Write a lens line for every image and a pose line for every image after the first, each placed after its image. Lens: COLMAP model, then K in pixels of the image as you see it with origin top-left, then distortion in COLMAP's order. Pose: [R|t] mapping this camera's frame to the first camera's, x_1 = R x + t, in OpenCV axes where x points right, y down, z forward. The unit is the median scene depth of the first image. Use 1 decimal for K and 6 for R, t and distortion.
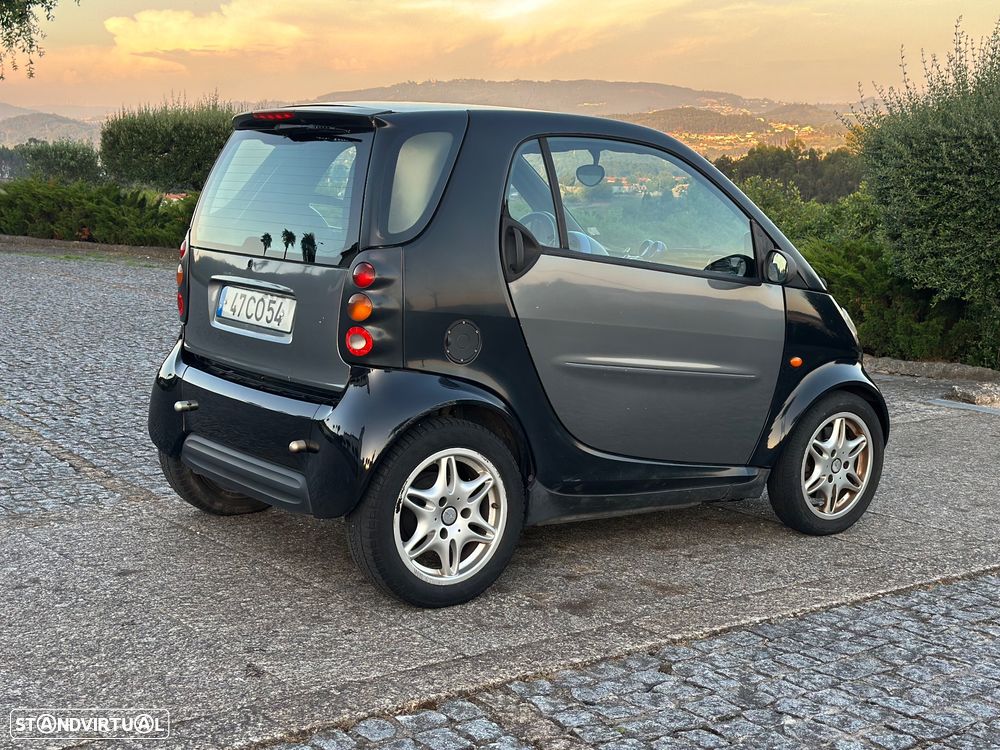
lens RADIAL K [[1387.6, 0, 494.0], [0, 1387.6, 387.8], [0, 0, 1]] dist [0.209264, -0.519235]
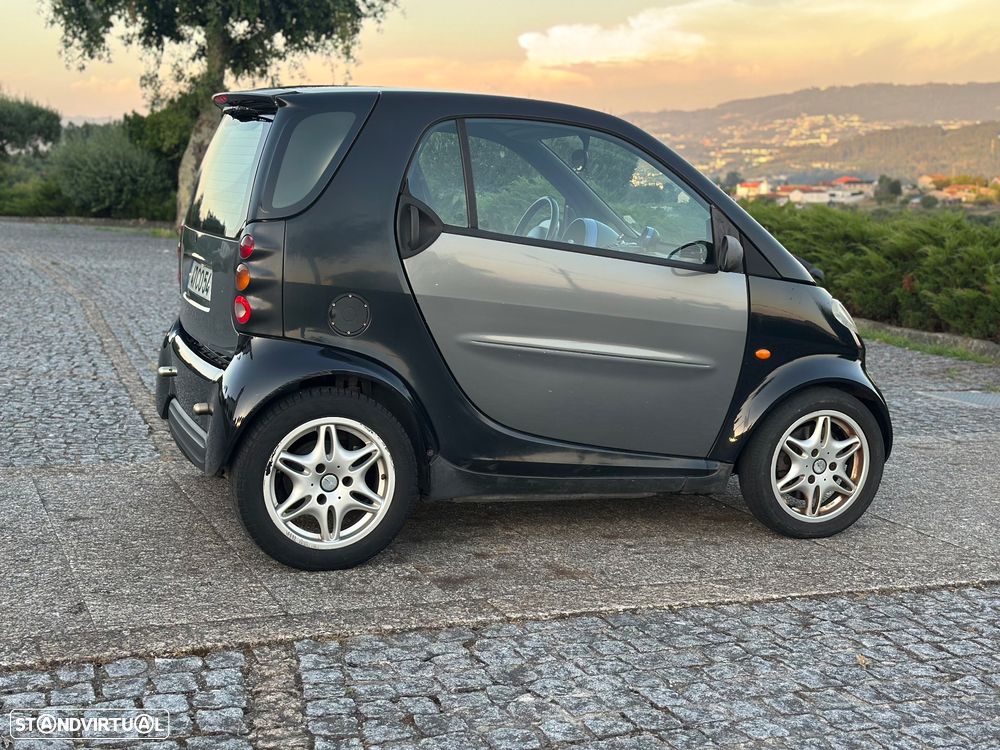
lens RADIAL K [[1388.0, 0, 504.1], [0, 1388.0, 380.6], [0, 0, 1]] dist [0.210204, -0.511818]
pose [[0.963266, 0.043452, -0.265011, 0.322889], [-0.046265, 0.998920, -0.004378, 0.013200], [0.264534, 0.016478, 0.964235, 0.031128]]
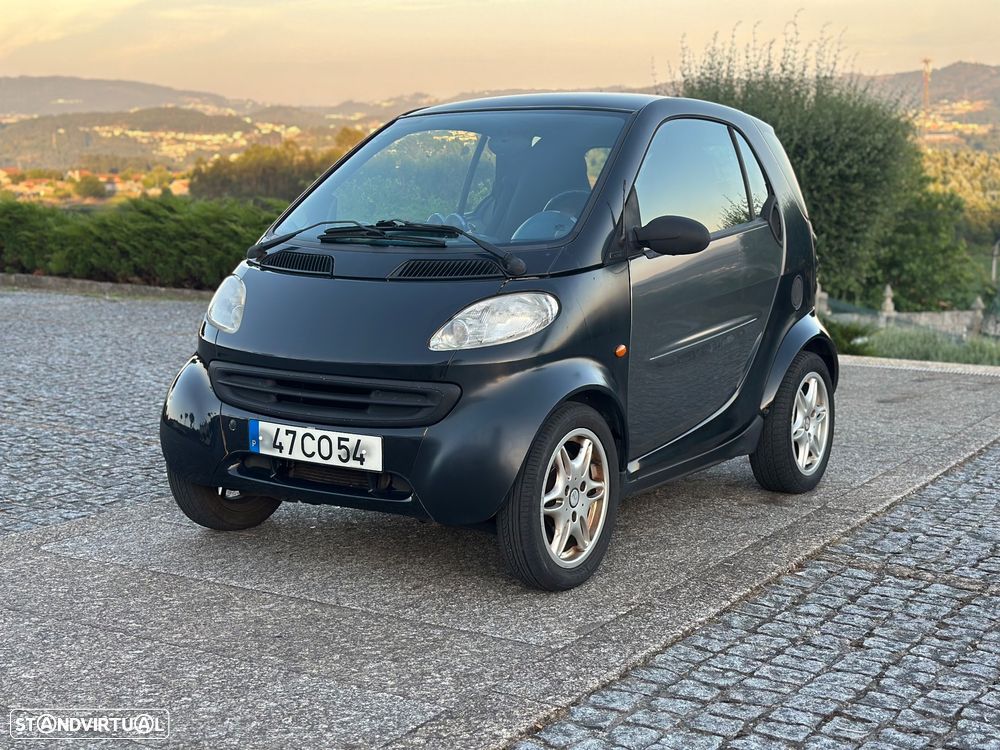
lens RADIAL K [[1386.1, 0, 500.0], [0, 1386.1, 375.0], [0, 0, 1]] dist [0.217444, -0.484365]
pose [[0.935334, -0.066249, 0.347506, -0.548164], [0.069373, 0.997585, 0.003460, 0.018594], [-0.346896, 0.020871, 0.937671, -0.096667]]
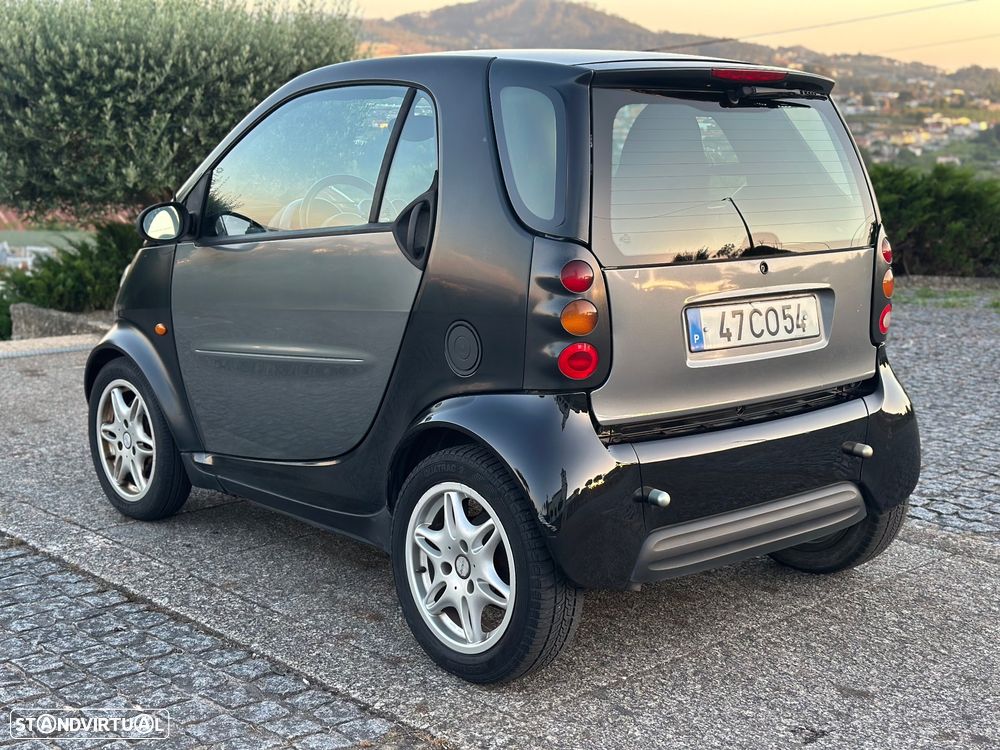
lens RADIAL K [[1386.1, 0, 500.0], [0, 1386.1, 375.0], [0, 0, 1]] dist [0.217444, -0.484365]
pose [[-0.078934, -0.212150, 0.974044, -0.893934], [0.125913, 0.967146, 0.220851, -0.211411], [-0.988896, 0.140078, -0.049628, 1.136348]]
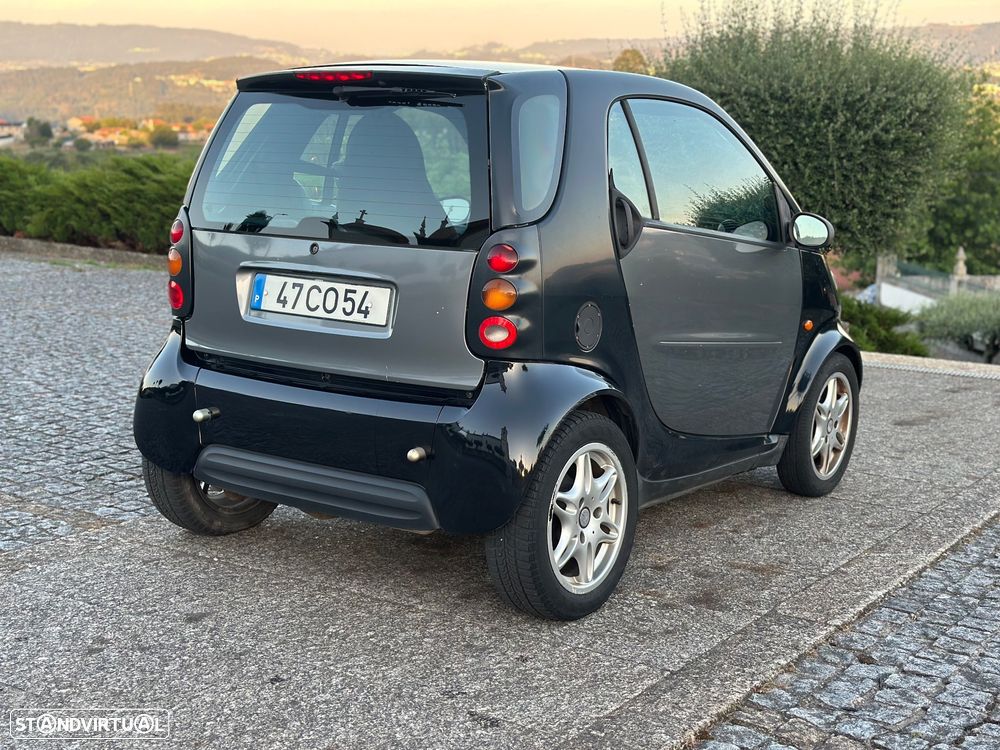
lens RADIAL K [[1386.1, 0, 500.0], [0, 1386.1, 375.0], [0, 0, 1]] dist [0.217444, -0.484365]
pose [[0.952340, -0.062881, 0.298487, -0.312323], [0.055177, 0.997892, 0.034176, -0.031542], [-0.300007, -0.016078, 0.953801, 0.130001]]
